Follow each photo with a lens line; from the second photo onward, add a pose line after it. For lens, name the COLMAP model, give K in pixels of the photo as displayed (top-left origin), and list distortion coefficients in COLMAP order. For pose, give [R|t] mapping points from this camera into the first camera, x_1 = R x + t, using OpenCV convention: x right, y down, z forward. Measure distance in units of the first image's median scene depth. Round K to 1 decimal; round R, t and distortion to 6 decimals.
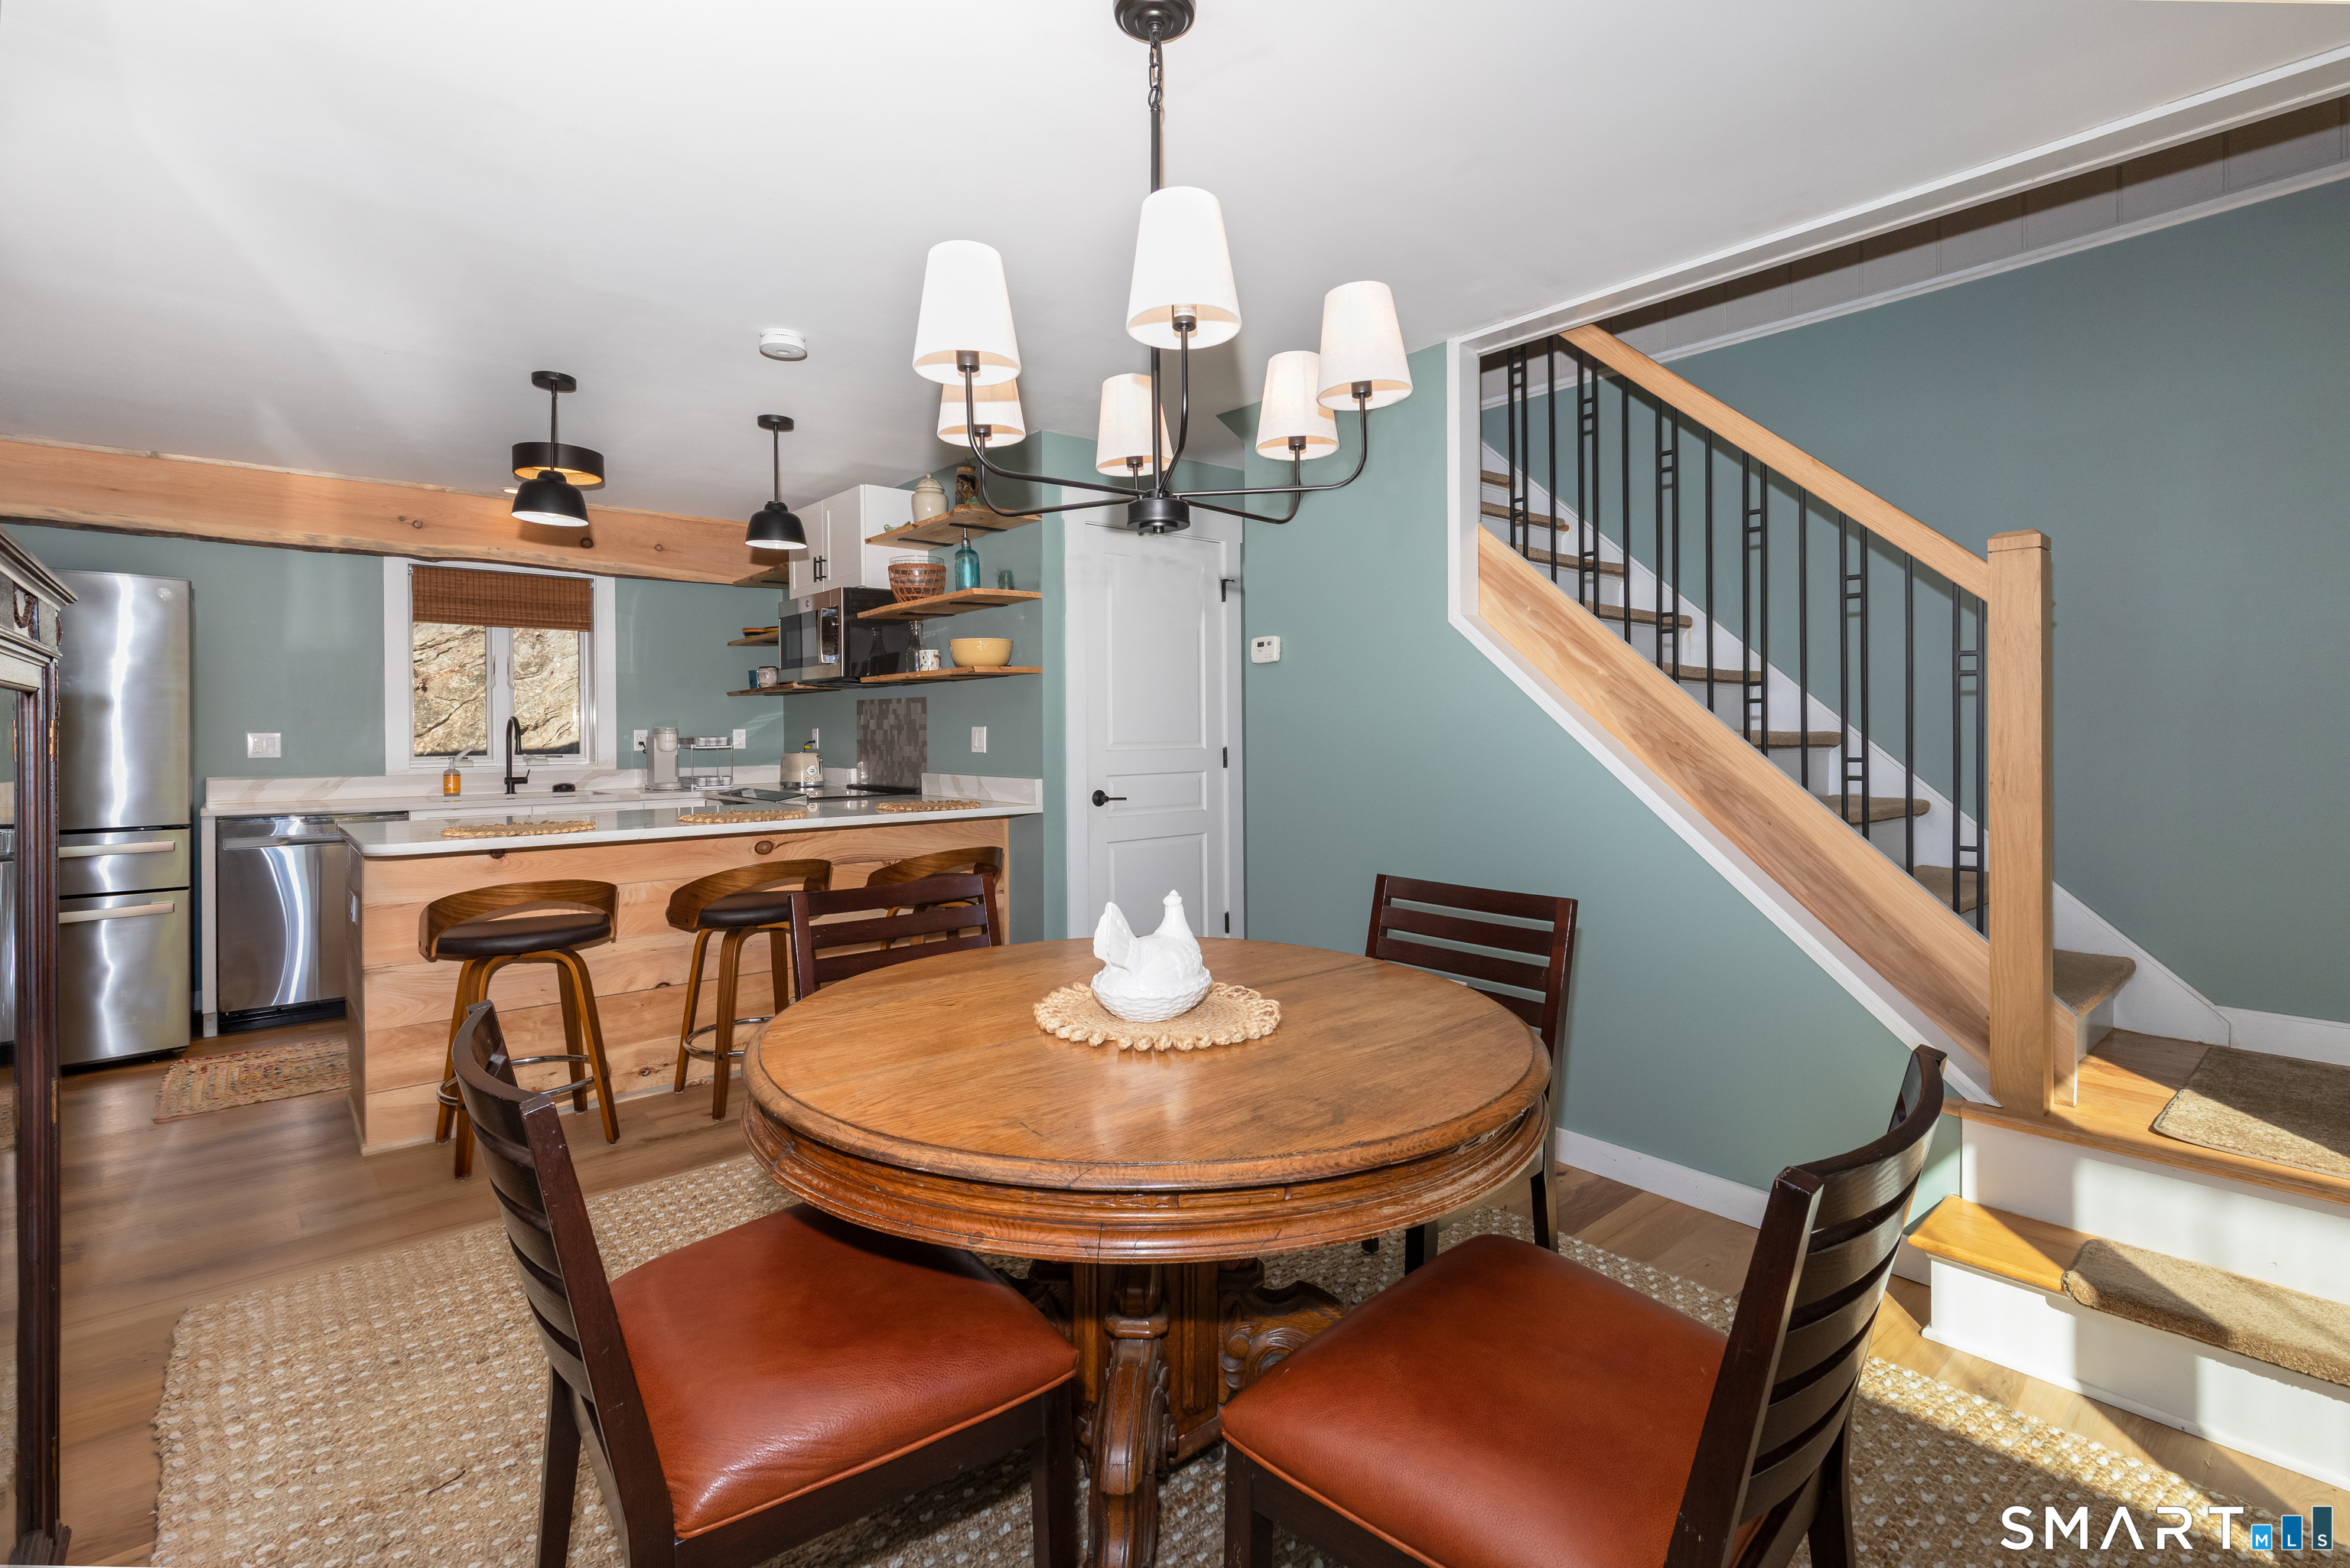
lens RADIAL K [[1078.0, 0, 1183.5], [0, 1078.0, 734.6], [0, 0, 1]] dist [0.001819, -0.000302]
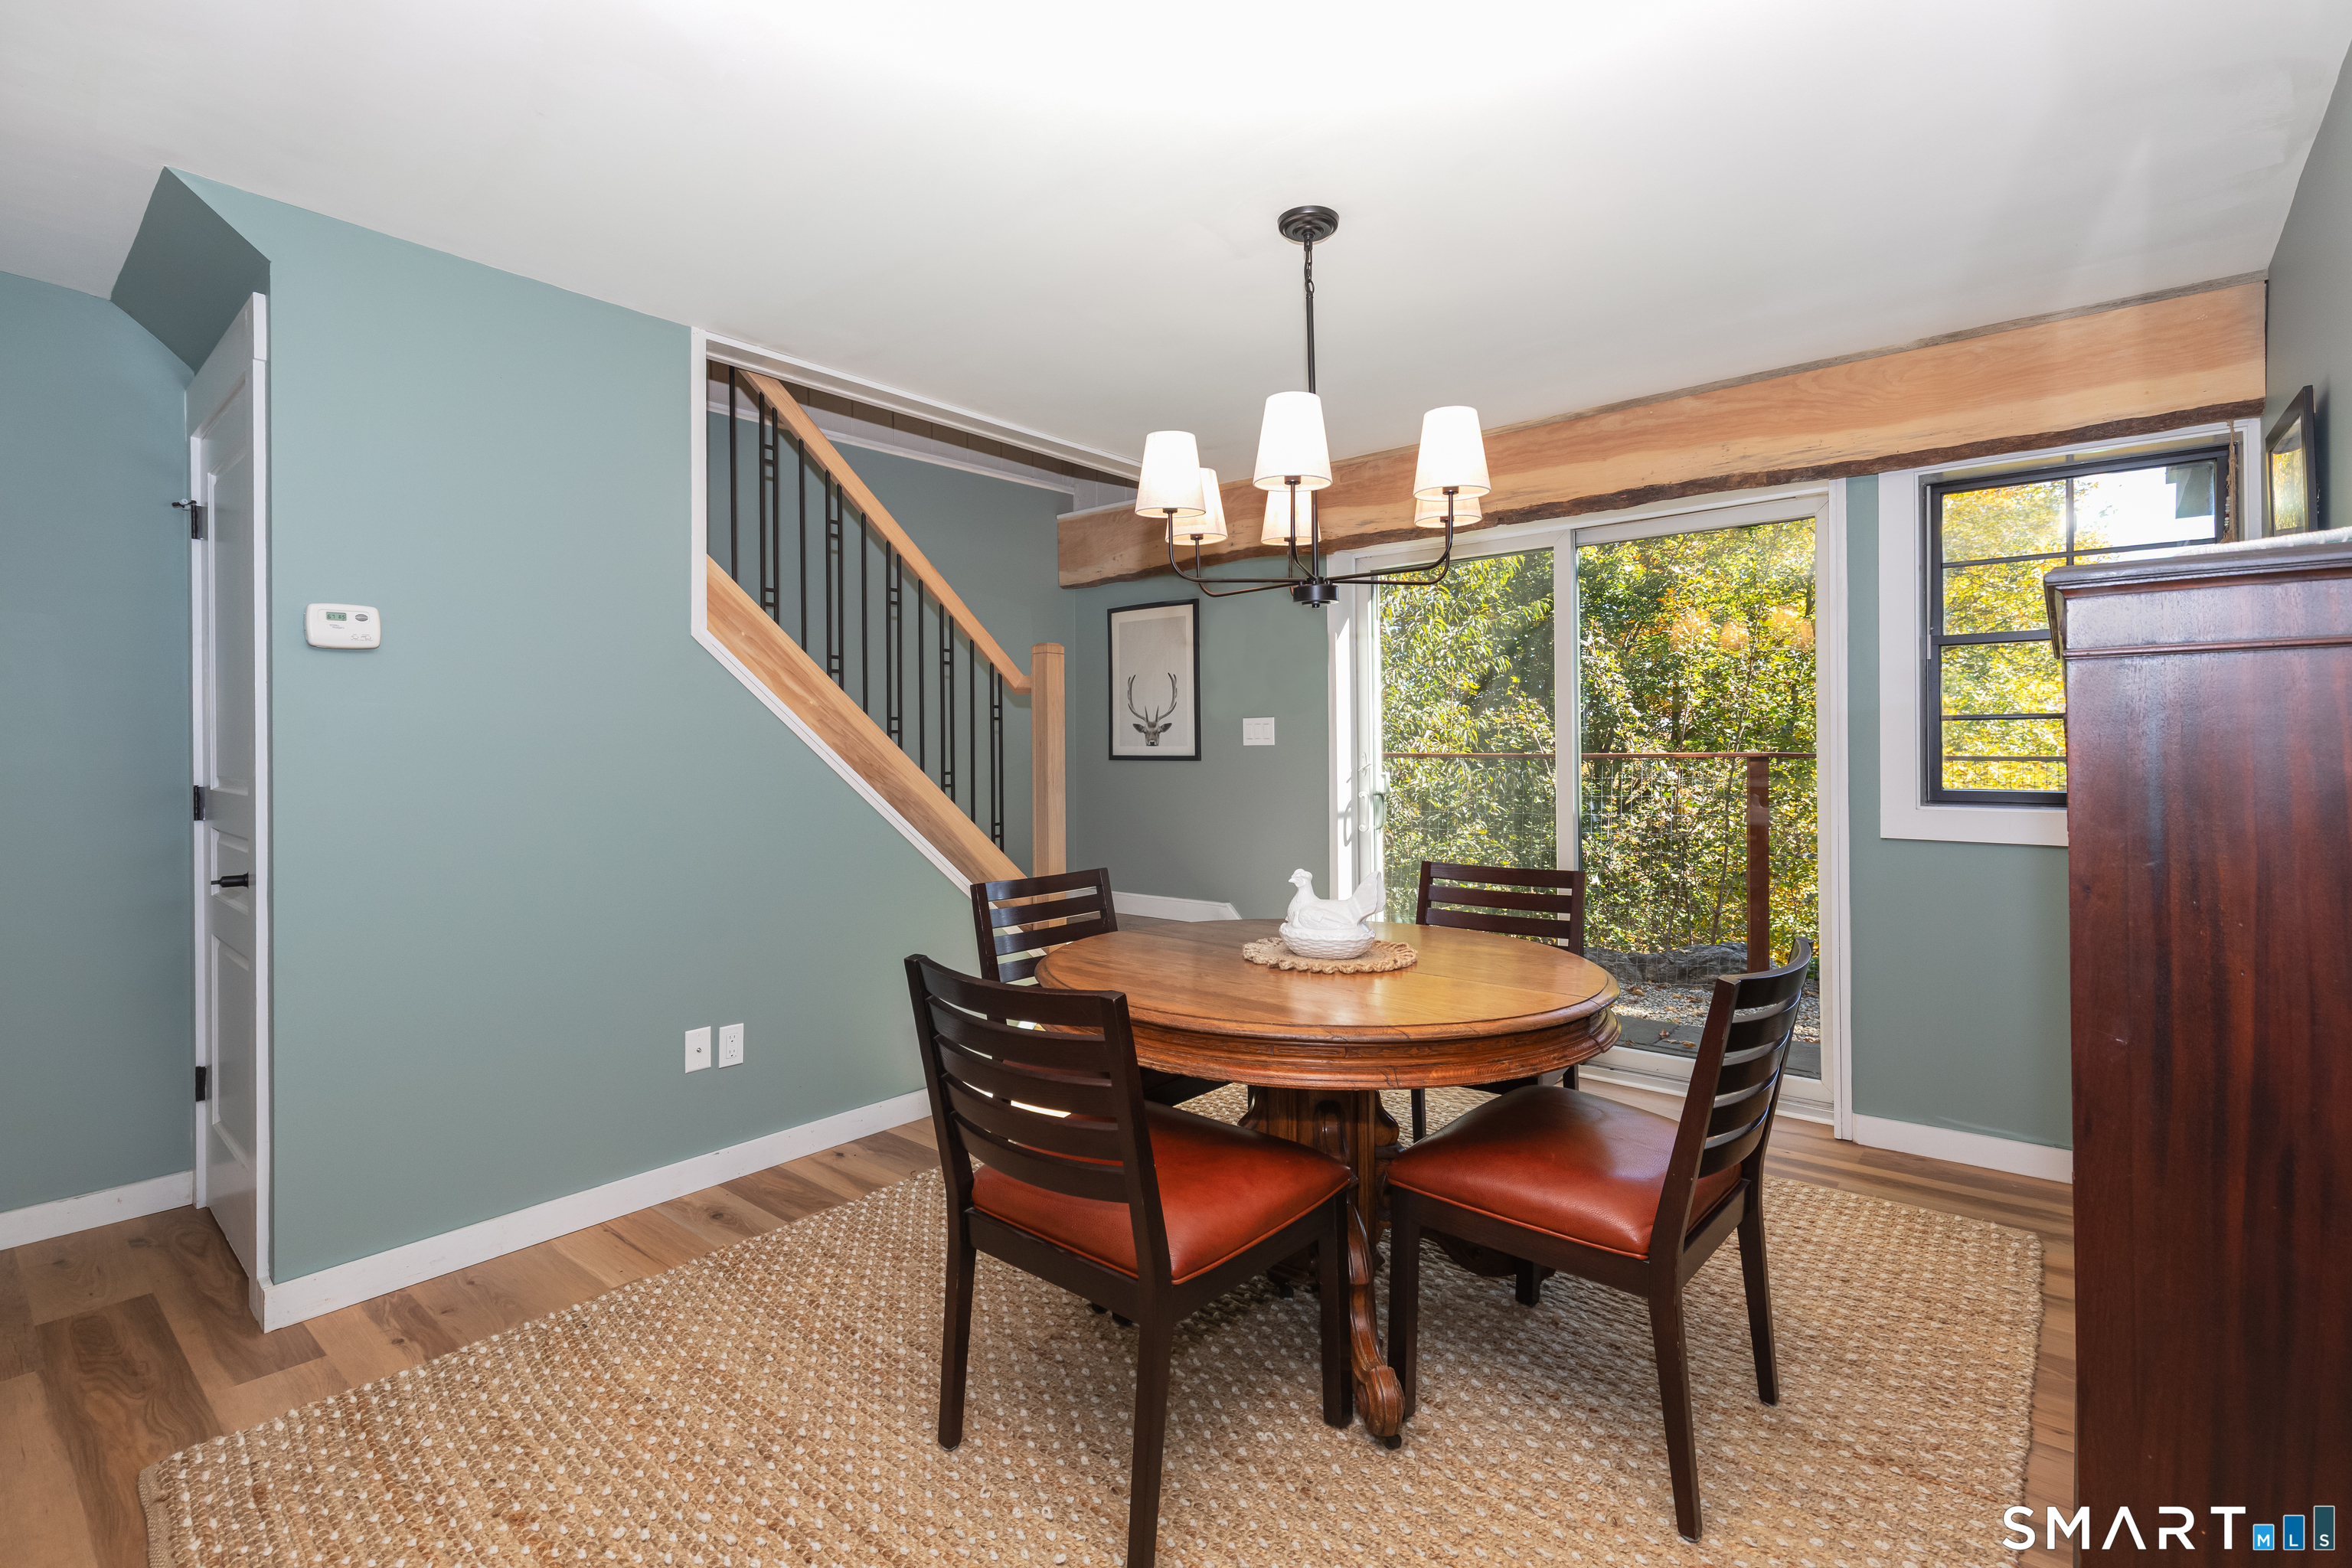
lens RADIAL K [[1079.0, 0, 1184.5], [0, 1079.0, 734.5], [0, 0, 1]] dist [0.001819, -0.000302]
pose [[-0.156959, 0.018513, 0.987432, -0.610919], [0.009498, 0.999806, -0.017235, -0.000907], [-0.987560, 0.006673, -0.157104, 0.621582]]
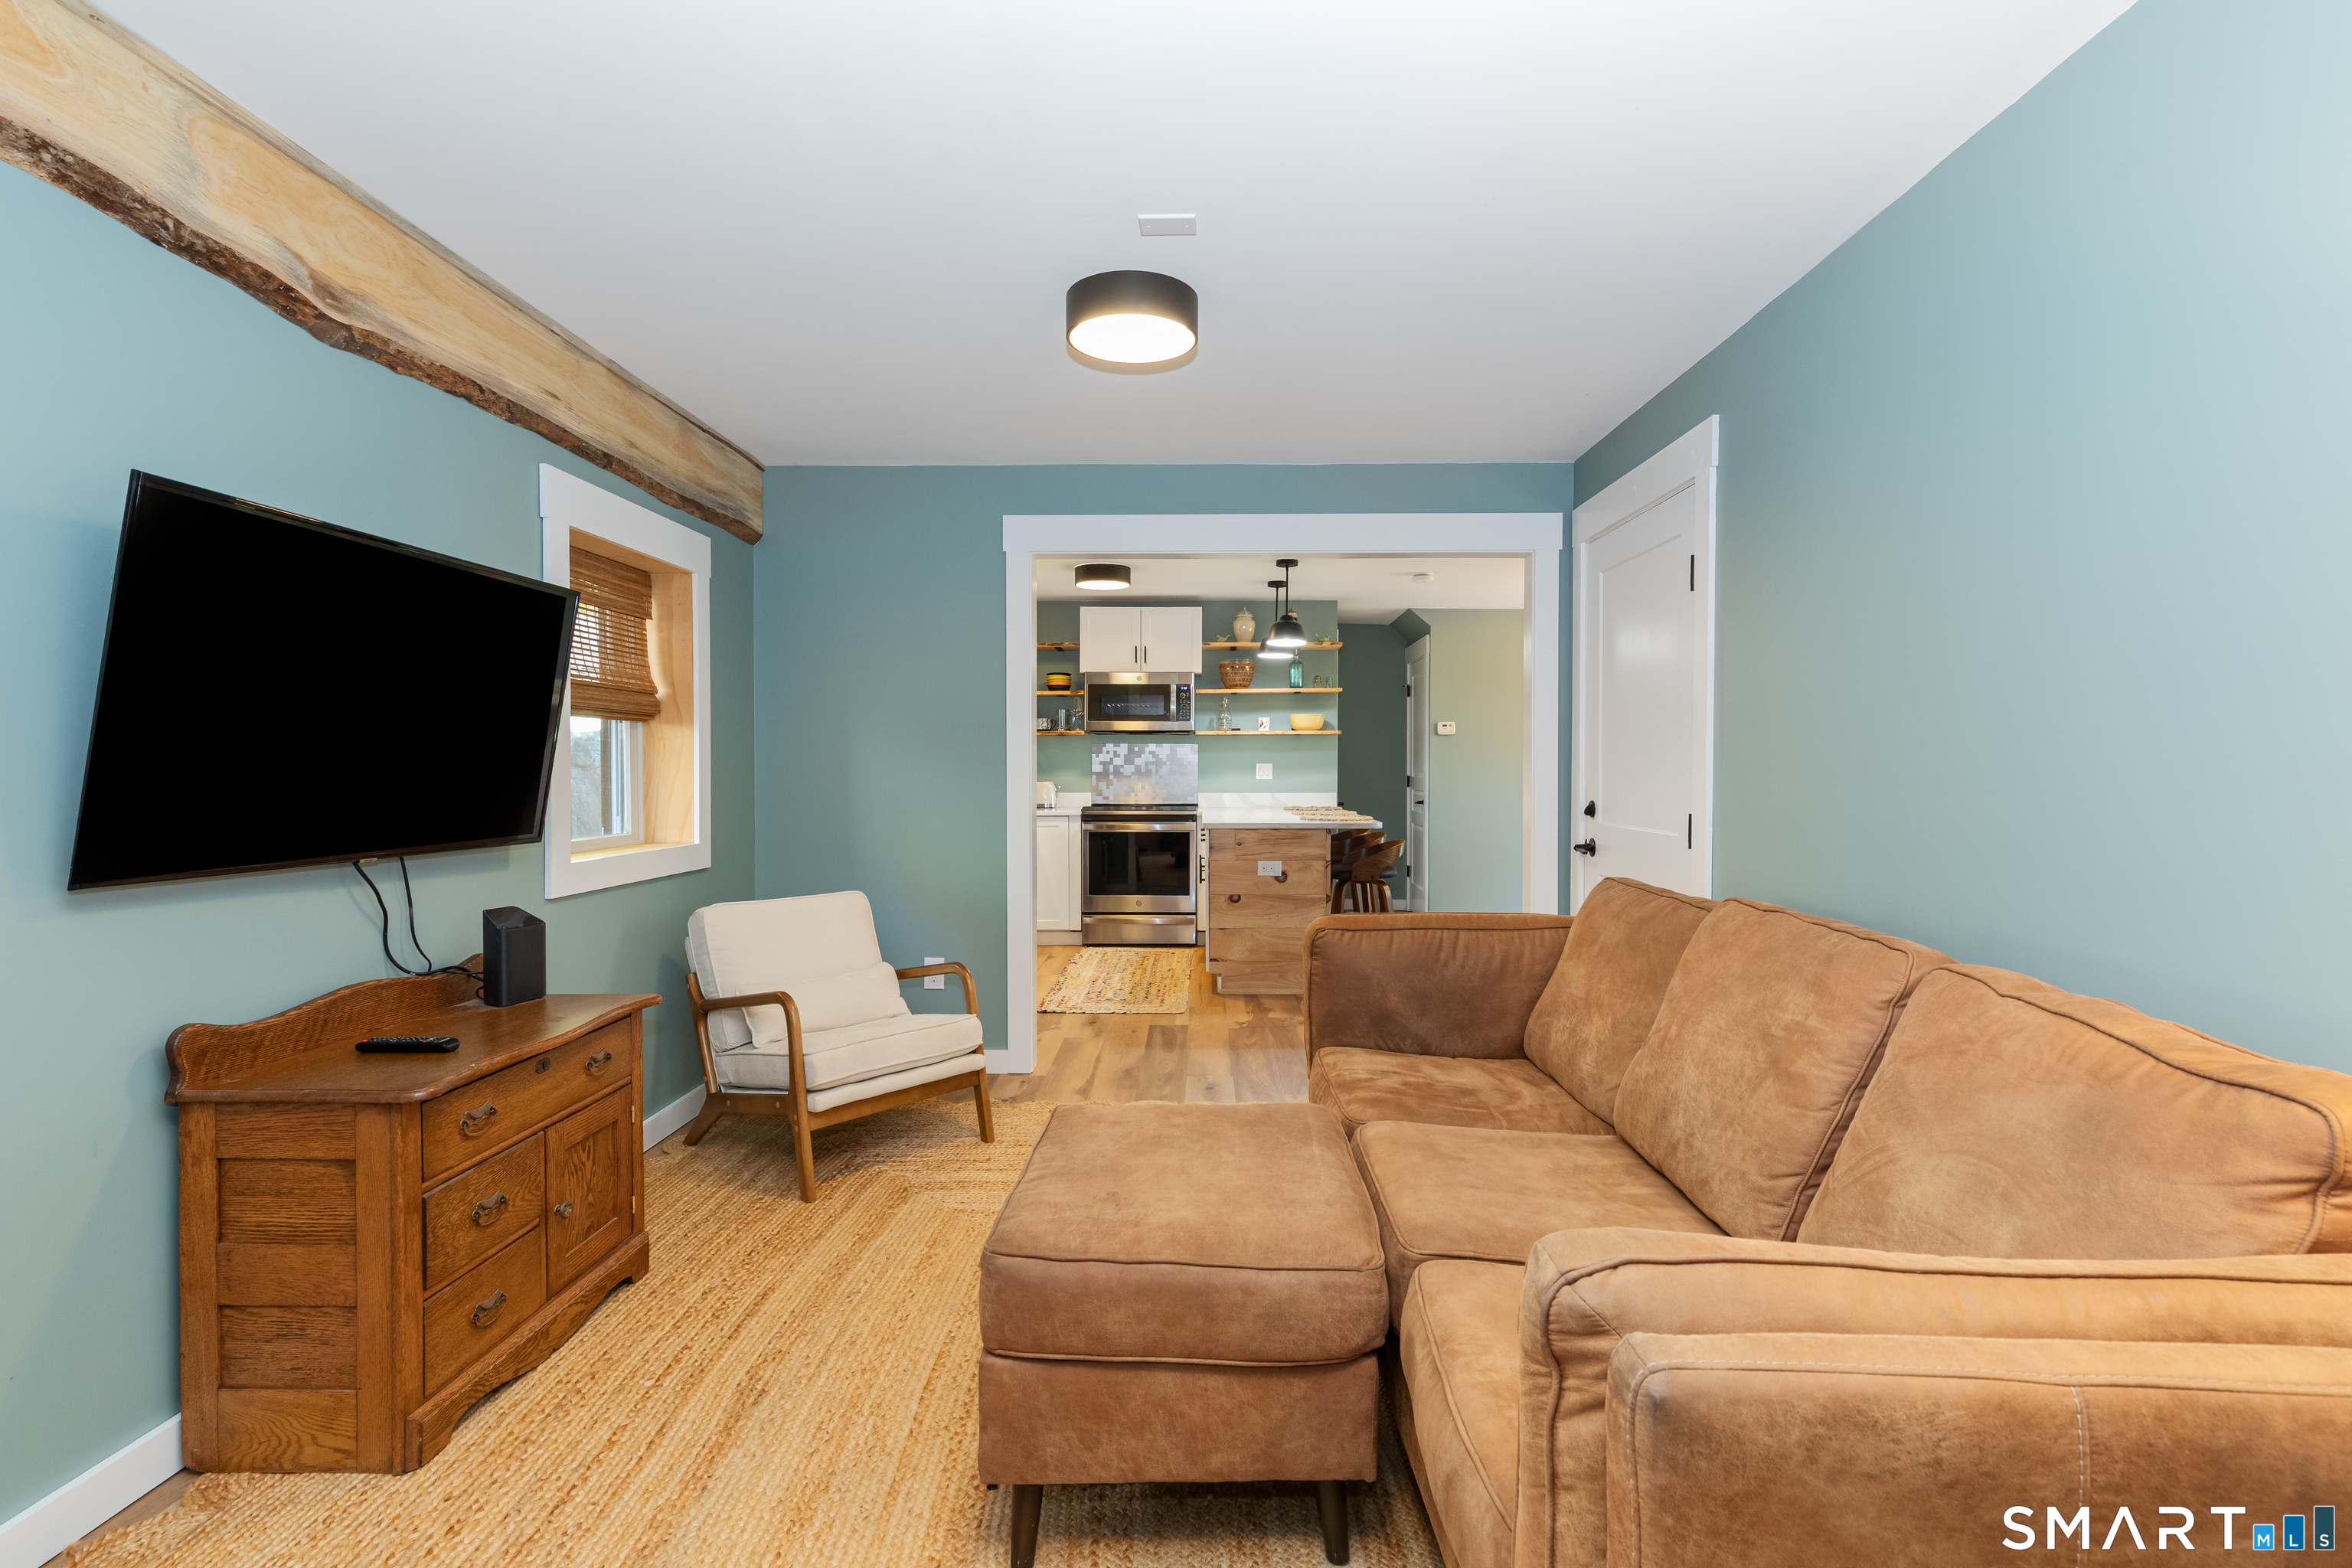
lens RADIAL K [[1107.0, 0, 1176.0], [0, 1107.0, 784.0], [0, 0, 1]] dist [0.000722, -0.000001]
pose [[0.677357, -0.007005, 0.735621, -1.861940], [-0.000537, 0.999950, 0.010017, 0.008790], [-0.735654, -0.007180, 0.677319, -0.069724]]
